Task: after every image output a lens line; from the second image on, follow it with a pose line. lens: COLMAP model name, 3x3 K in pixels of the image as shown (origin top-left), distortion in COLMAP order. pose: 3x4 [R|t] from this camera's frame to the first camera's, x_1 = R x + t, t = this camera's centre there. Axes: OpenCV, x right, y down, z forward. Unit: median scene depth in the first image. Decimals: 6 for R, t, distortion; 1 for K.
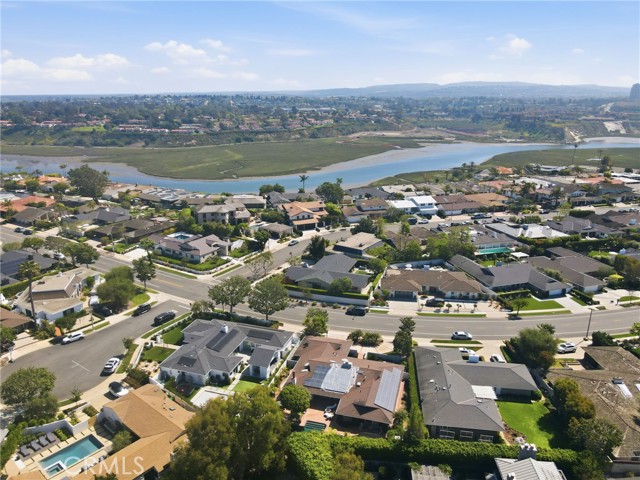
lens RADIAL K [[468.0, 0, 321.4], [0, 468.0, 240.4], [0, 0, 1]] dist [0.008650, 0.017017]
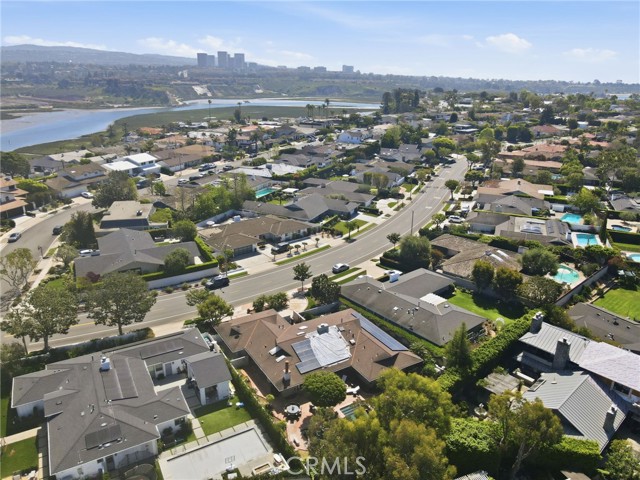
lens RADIAL K [[468.0, 0, 322.8], [0, 468.0, 240.8], [0, 0, 1]] dist [0.008650, 0.017017]
pose [[0.677730, -0.248094, 0.692193, -0.261211], [0.206374, 0.967703, 0.144780, 0.004063], [-0.705756, 0.044729, 0.707041, 0.246811]]
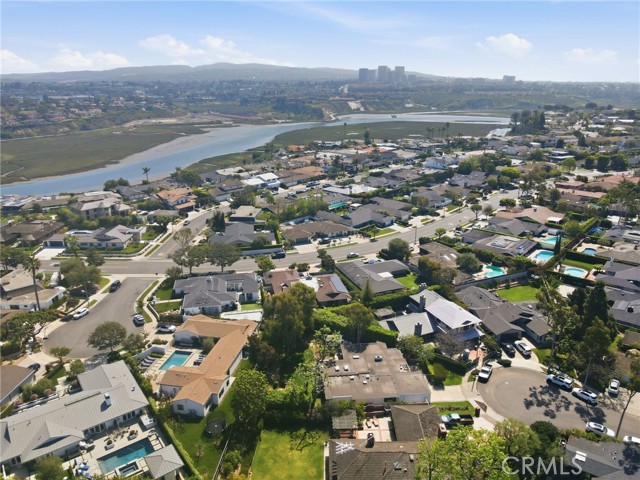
lens RADIAL K [[468.0, 0, 319.4], [0, 468.0, 244.0], [0, 0, 1]] dist [0.008650, 0.017017]
pose [[0.882539, -0.171031, 0.438034, -0.335023], [0.153023, 0.985266, 0.076393, 0.021786], [-0.444645, -0.000391, 0.895707, -0.245742]]
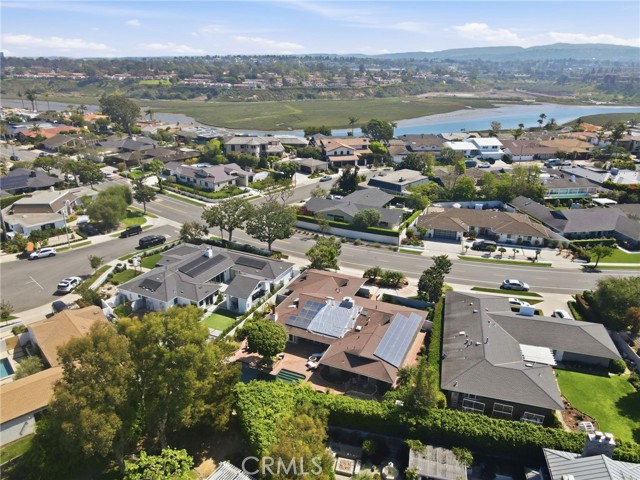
lens RADIAL K [[468.0, 0, 321.6], [0, 468.0, 241.1], [0, 0, 1]] dist [0.008650, 0.017017]
pose [[0.989692, 0.060499, -0.129806, 0.059949], [-0.051415, 0.996062, 0.072226, 0.066380], [0.133664, -0.064808, 0.988905, 0.151344]]
